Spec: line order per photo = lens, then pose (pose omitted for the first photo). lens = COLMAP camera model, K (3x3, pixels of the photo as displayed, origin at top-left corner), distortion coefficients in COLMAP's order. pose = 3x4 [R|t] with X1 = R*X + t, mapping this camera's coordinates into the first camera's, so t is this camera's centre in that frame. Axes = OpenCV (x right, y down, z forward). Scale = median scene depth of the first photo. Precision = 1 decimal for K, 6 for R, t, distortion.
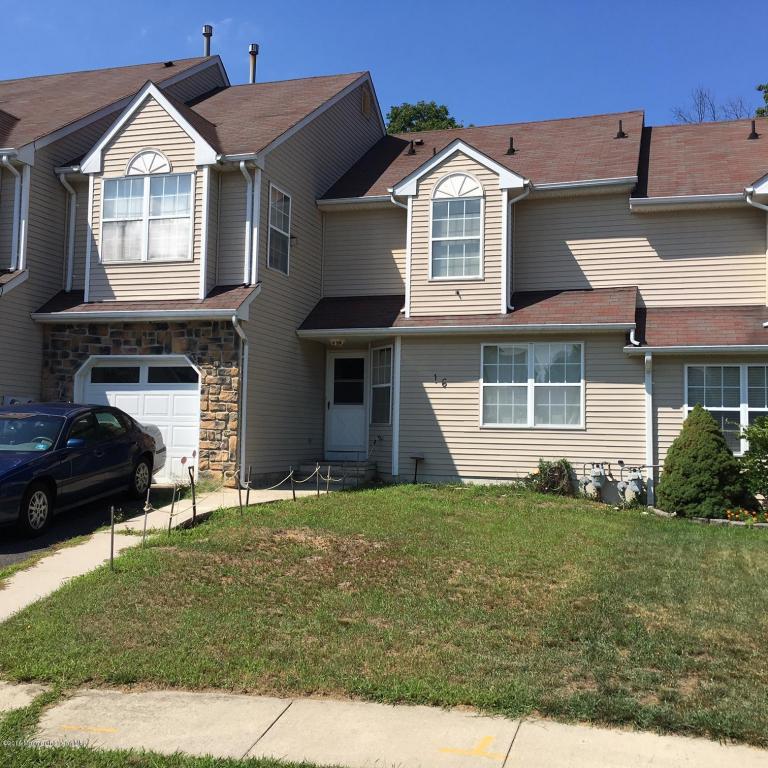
lens RADIAL K [[861.4, 0, 384.1], [0, 861.4, 352.6], [0, 0, 1]] dist [0.029184, -0.007706]
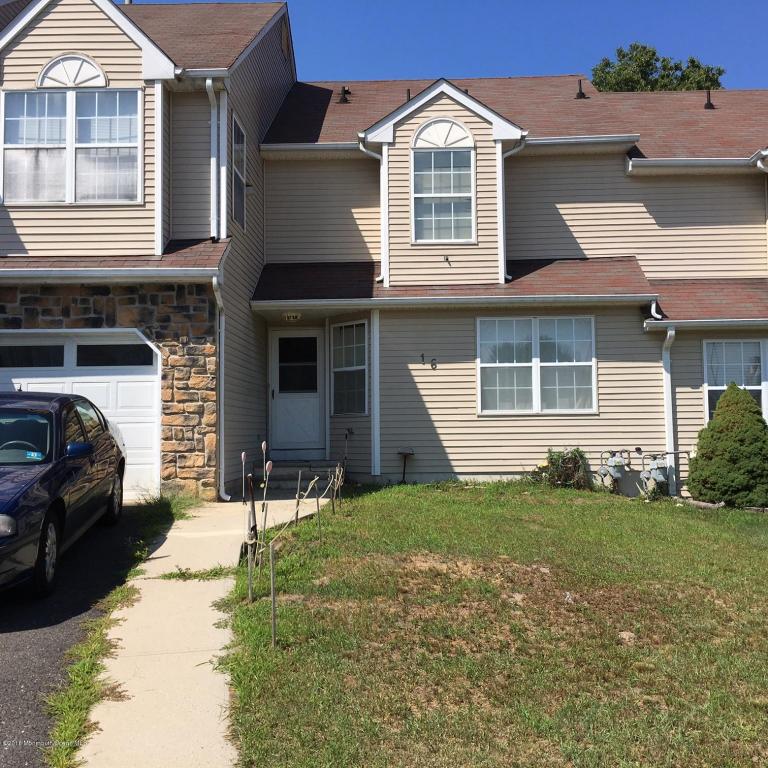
lens RADIAL K [[861.4, 0, 384.1], [0, 861.4, 352.6], [0, 0, 1]] dist [0.029184, -0.007706]
pose [[0.961045, -0.005126, 0.276346, -0.222782], [0.003267, 0.999969, 0.007187, 0.018391], [-0.276374, -0.006005, 0.961031, 0.204488]]
